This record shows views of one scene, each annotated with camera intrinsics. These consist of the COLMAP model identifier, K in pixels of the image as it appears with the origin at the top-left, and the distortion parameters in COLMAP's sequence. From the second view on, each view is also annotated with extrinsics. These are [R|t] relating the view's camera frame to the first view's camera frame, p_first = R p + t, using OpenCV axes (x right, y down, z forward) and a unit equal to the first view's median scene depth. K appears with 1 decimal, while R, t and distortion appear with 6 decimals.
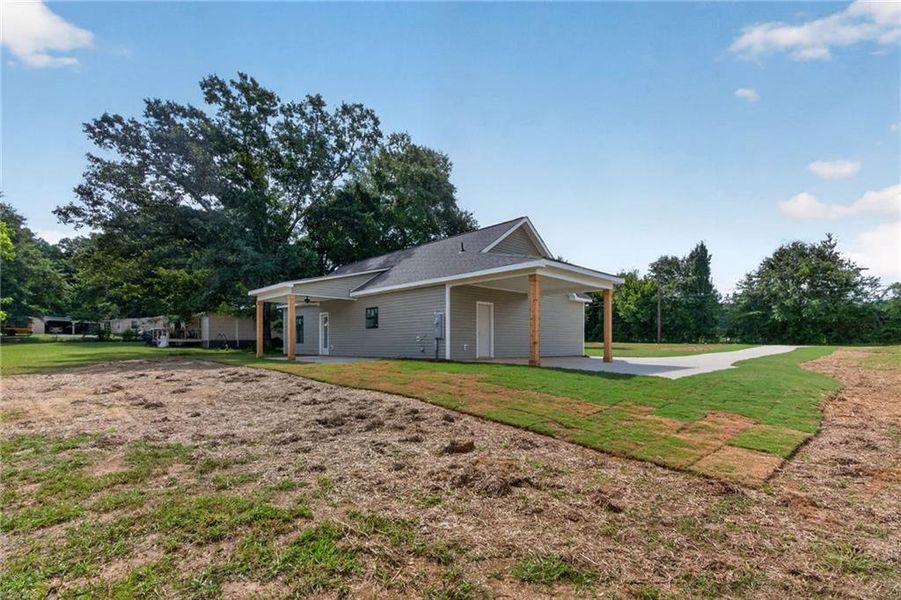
lens RADIAL K [[1360.5, 0, 446.1], [0, 1360.5, 299.5], [0, 0, 1]] dist [0.143762, 0.000000]
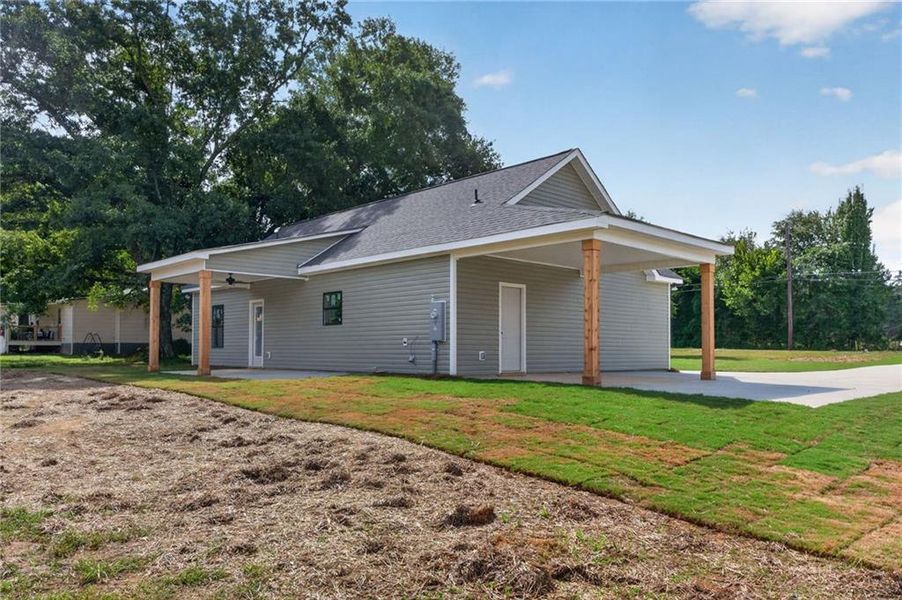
lens RADIAL K [[1362.0, 0, 455.7], [0, 1362.0, 301.7], [0, 0, 1]] dist [0.143762, 0.000000]
pose [[0.999998, 0.001894, -0.000697, 0.003000], [-0.001879, 0.999795, 0.020152, -0.002364], [0.000735, -0.020150, 0.999797, 0.369323]]
